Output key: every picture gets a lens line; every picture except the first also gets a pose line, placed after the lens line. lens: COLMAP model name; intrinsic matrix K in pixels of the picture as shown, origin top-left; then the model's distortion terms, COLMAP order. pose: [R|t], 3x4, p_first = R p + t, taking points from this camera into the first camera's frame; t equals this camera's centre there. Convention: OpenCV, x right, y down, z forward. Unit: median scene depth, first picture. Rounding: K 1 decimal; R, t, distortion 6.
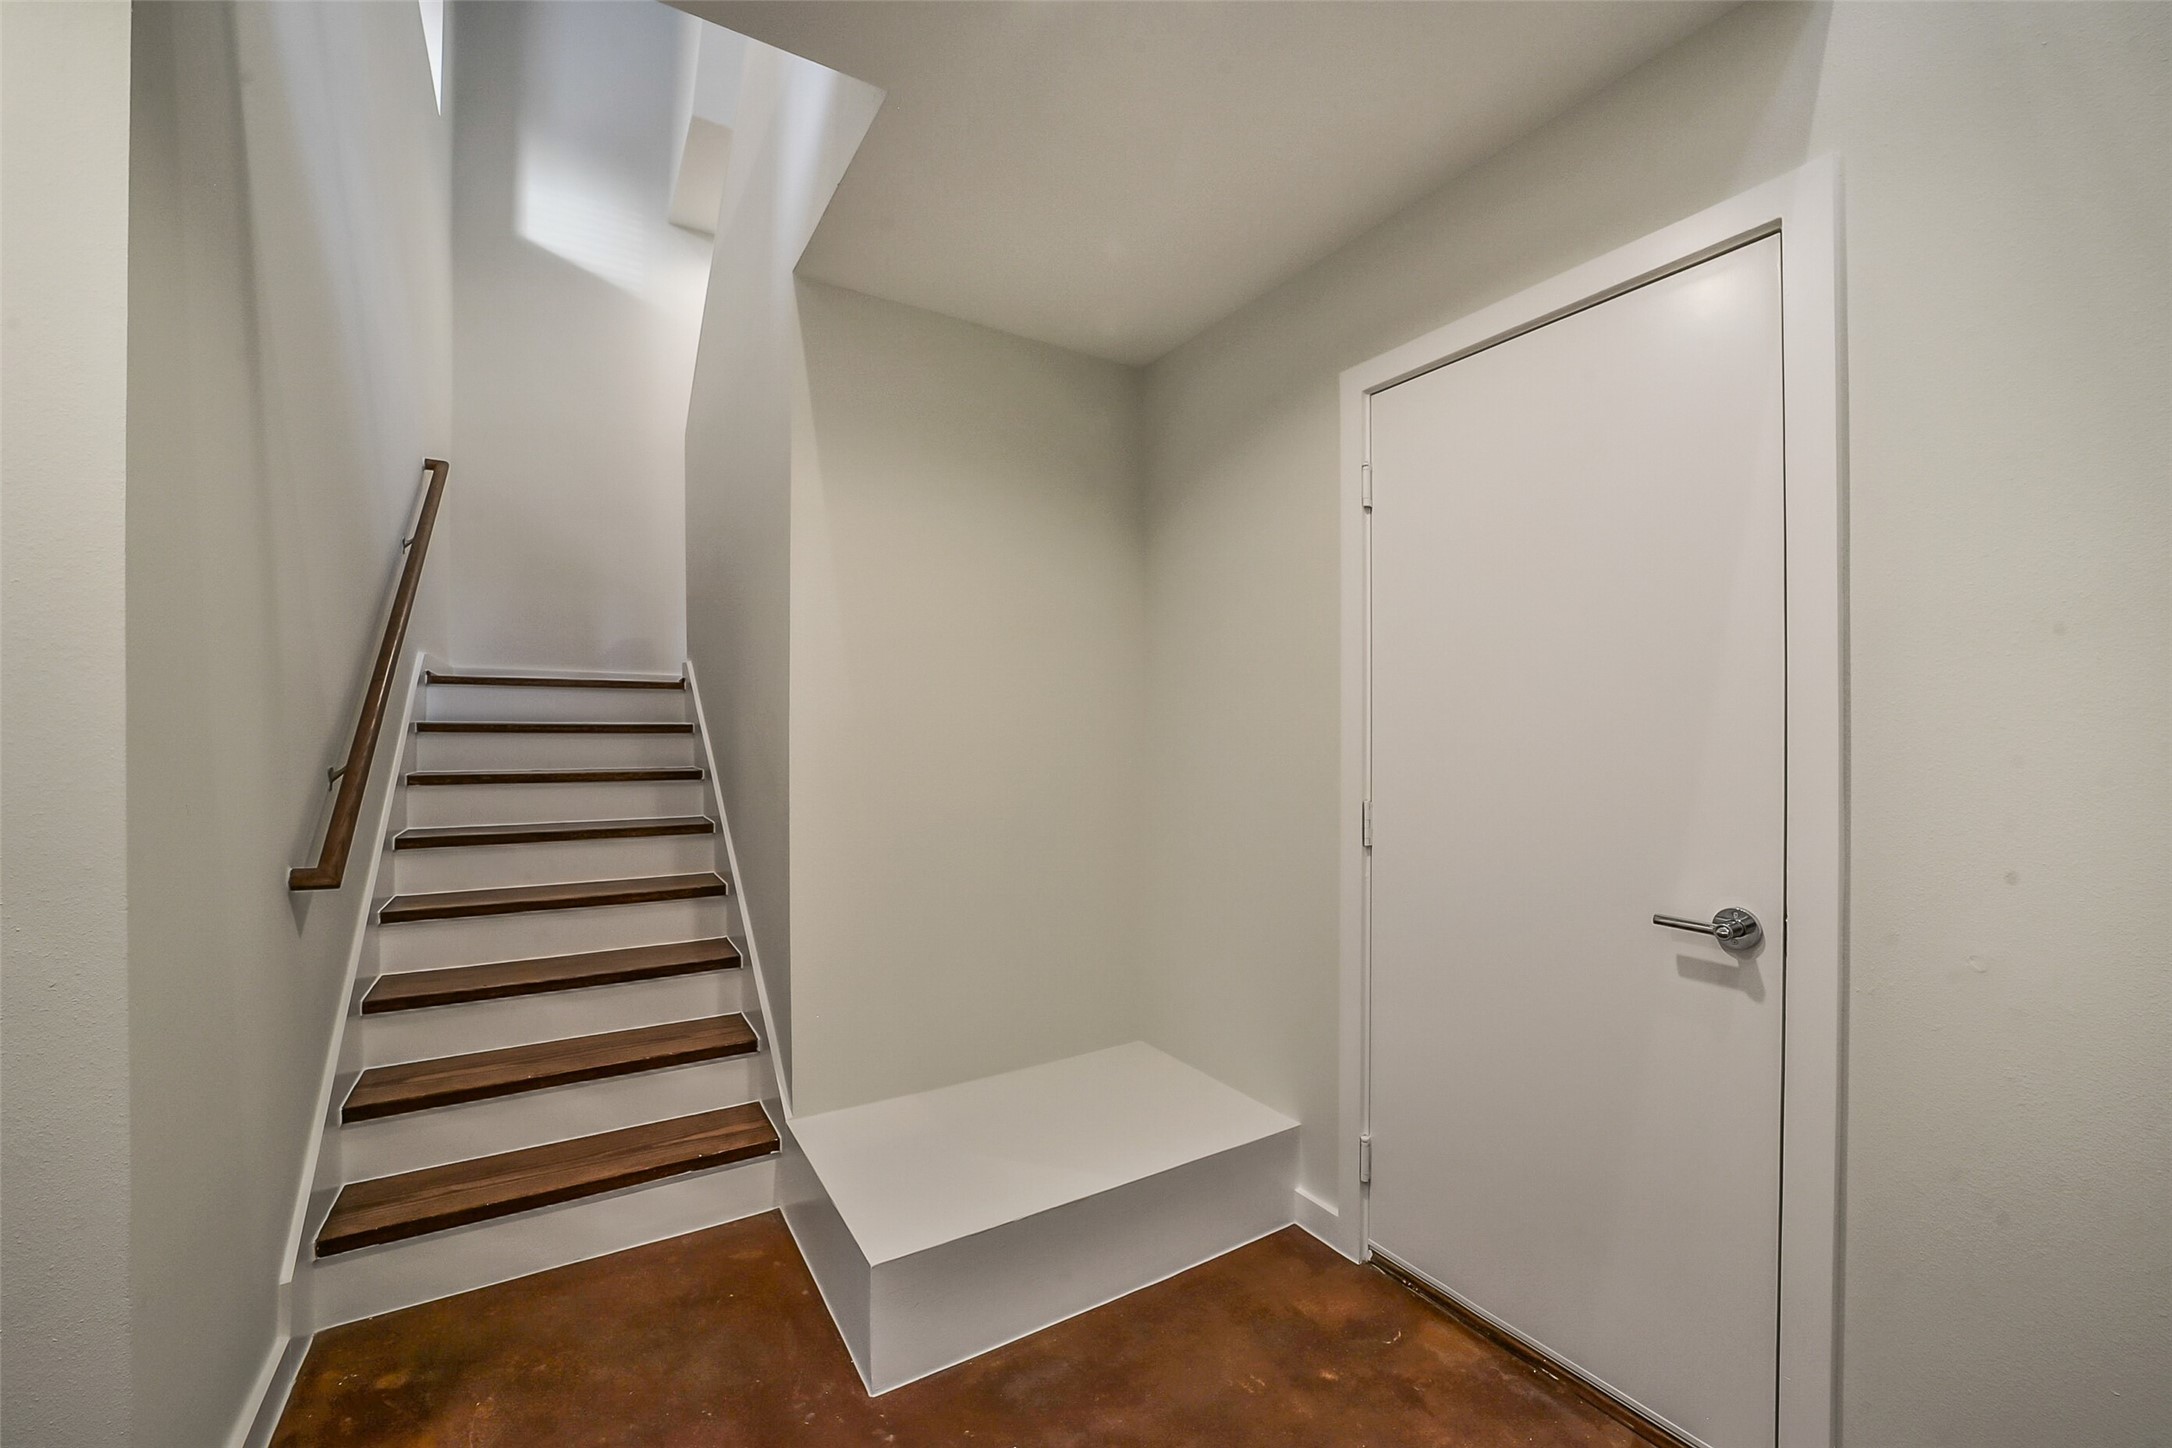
lens RADIAL K [[855.5, 0, 1096.3], [0, 855.5, 723.2], [0, 0, 1]] dist [-0.038839, 0.009698]
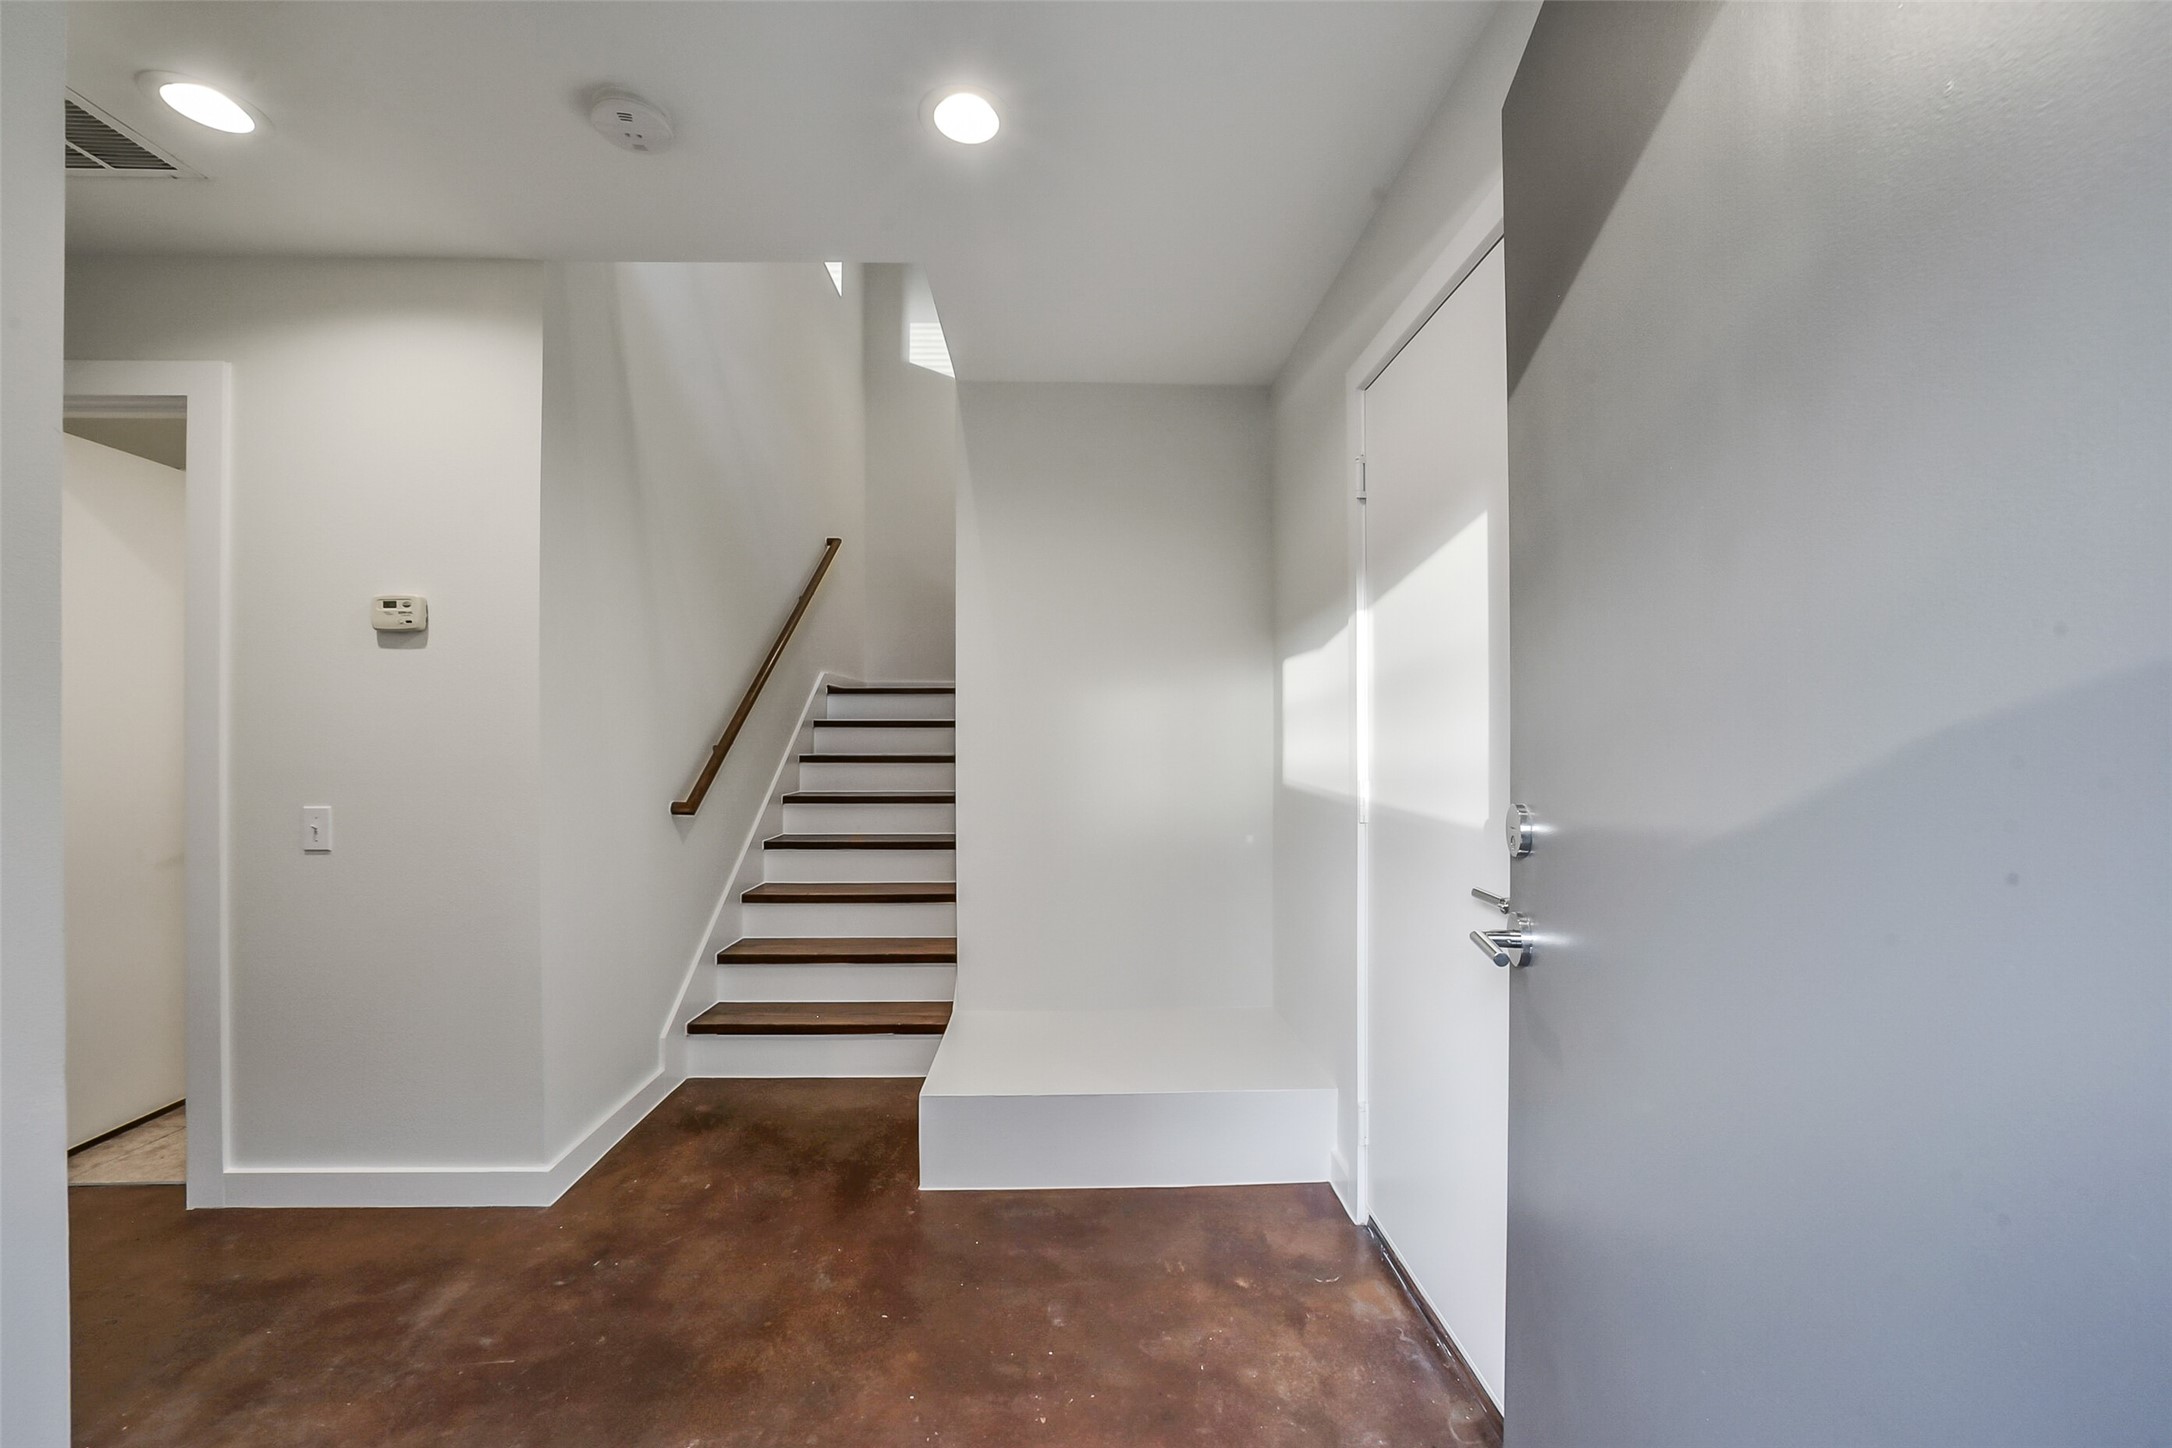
lens RADIAL K [[855.5, 0, 1096.3], [0, 855.5, 723.2], [0, 0, 1]] dist [-0.038839, 0.009698]
pose [[0.865584, -0.009477, -0.500673, 0.584077], [0.007784, 0.999955, -0.005471, 0.026225], [0.500702, 0.000838, 0.865619, -0.068591]]
